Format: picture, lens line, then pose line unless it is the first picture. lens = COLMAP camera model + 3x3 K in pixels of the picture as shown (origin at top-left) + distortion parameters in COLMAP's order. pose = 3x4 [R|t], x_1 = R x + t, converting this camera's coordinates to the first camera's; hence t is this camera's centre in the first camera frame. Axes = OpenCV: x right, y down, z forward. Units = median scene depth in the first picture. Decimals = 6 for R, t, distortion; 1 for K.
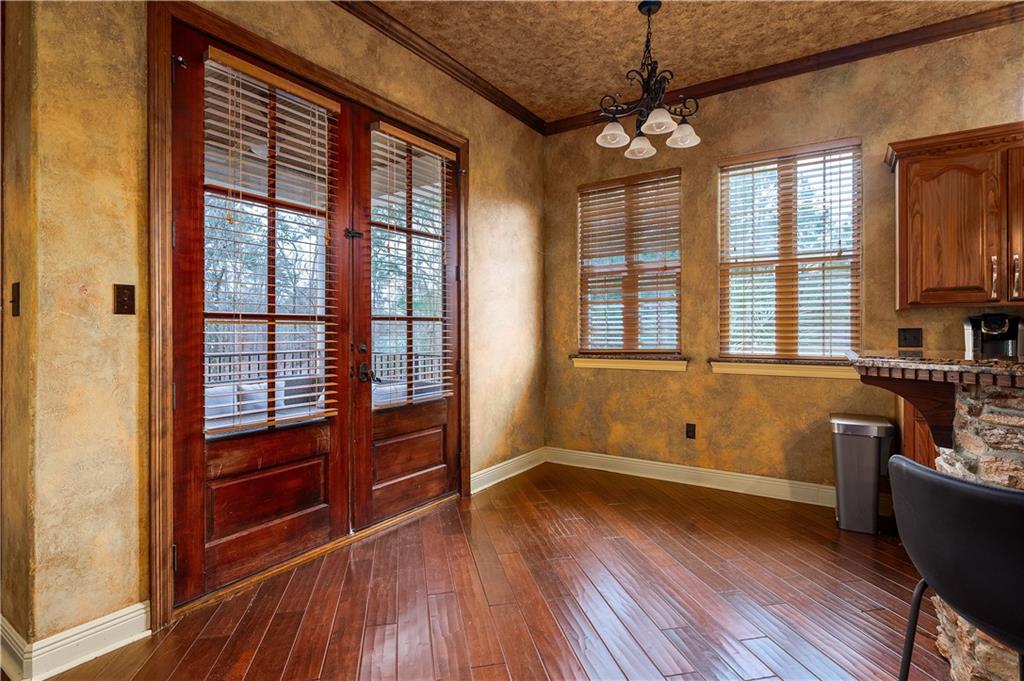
lens RADIAL K [[518.0, 0, 512.2], [0, 518.0, 332.7], [0, 0, 1]] dist [-0.000843, -0.000671]
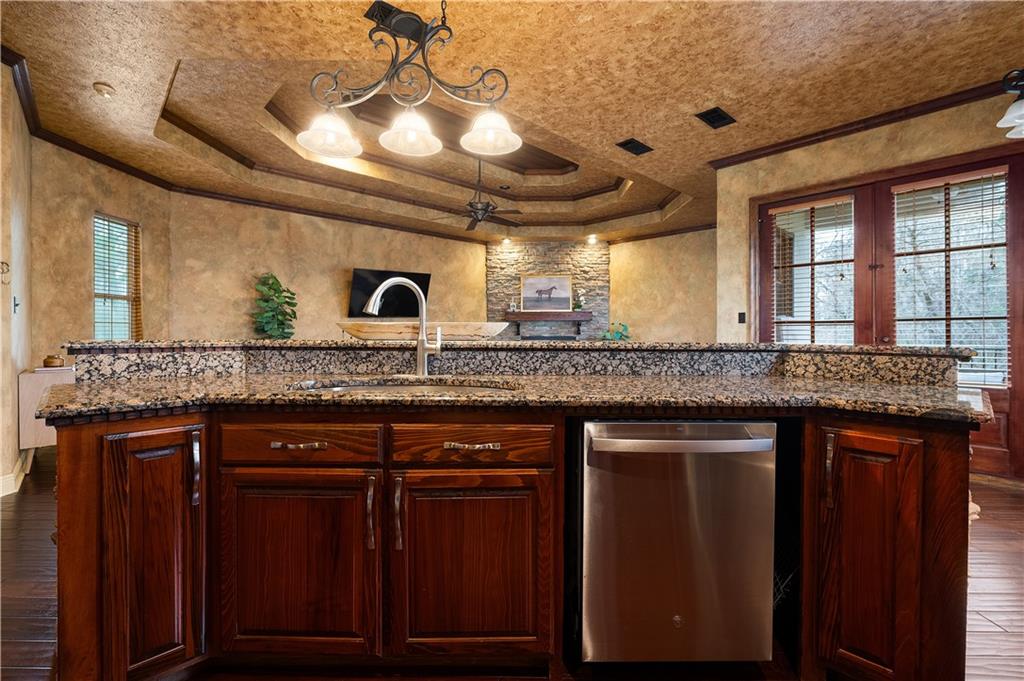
lens RADIAL K [[440.6, 0, 513.7], [0, 440.6, 330.3], [0, 0, 1]] dist [0.000632, 0.000030]
pose [[-0.230830, 0.000233, -0.972994, 1.820179], [0.002346, 0.999997, -0.000317, 0.000537], [0.972991, -0.002356, -0.230830, 0.350175]]
